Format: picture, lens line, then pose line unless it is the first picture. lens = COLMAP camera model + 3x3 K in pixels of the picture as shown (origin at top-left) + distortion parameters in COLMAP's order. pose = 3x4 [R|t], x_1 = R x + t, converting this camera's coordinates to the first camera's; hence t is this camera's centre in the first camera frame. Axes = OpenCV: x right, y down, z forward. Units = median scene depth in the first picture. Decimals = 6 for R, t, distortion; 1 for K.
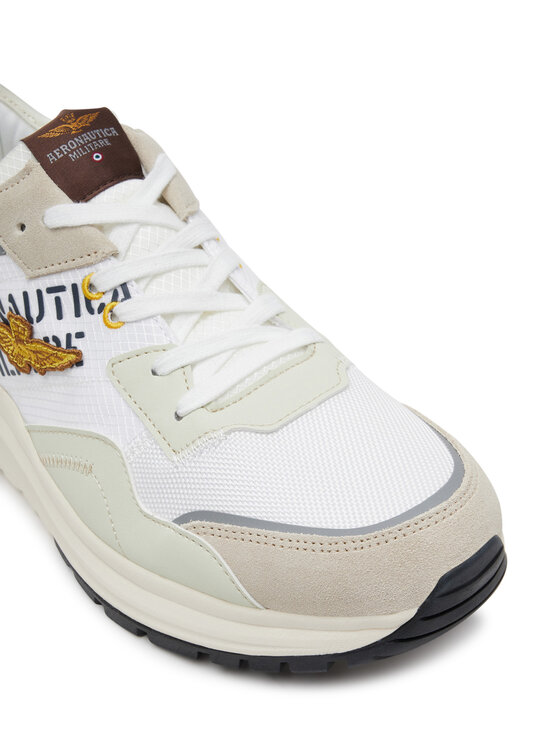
lens RADIAL K [[1172.6, 0, 279.0], [0, 1172.6, 373.0], [0, 0, 1]] dist [-0.019464, 0.000000]
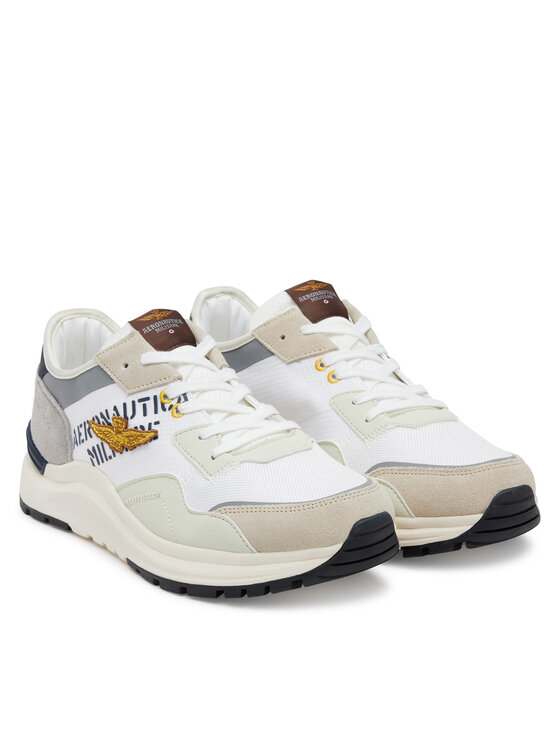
lens RADIAL K [[2194.5, 0, 280.2], [0, 2194.5, 372.9], [0, 0, 1]] dist [0.057389, 0.000000]
pose [[0.999248, 0.028478, -0.026327, 0.092732], [-0.036431, 0.922045, -0.385365, 1.131876], [0.013300, 0.386034, 0.922389, -1.988420]]
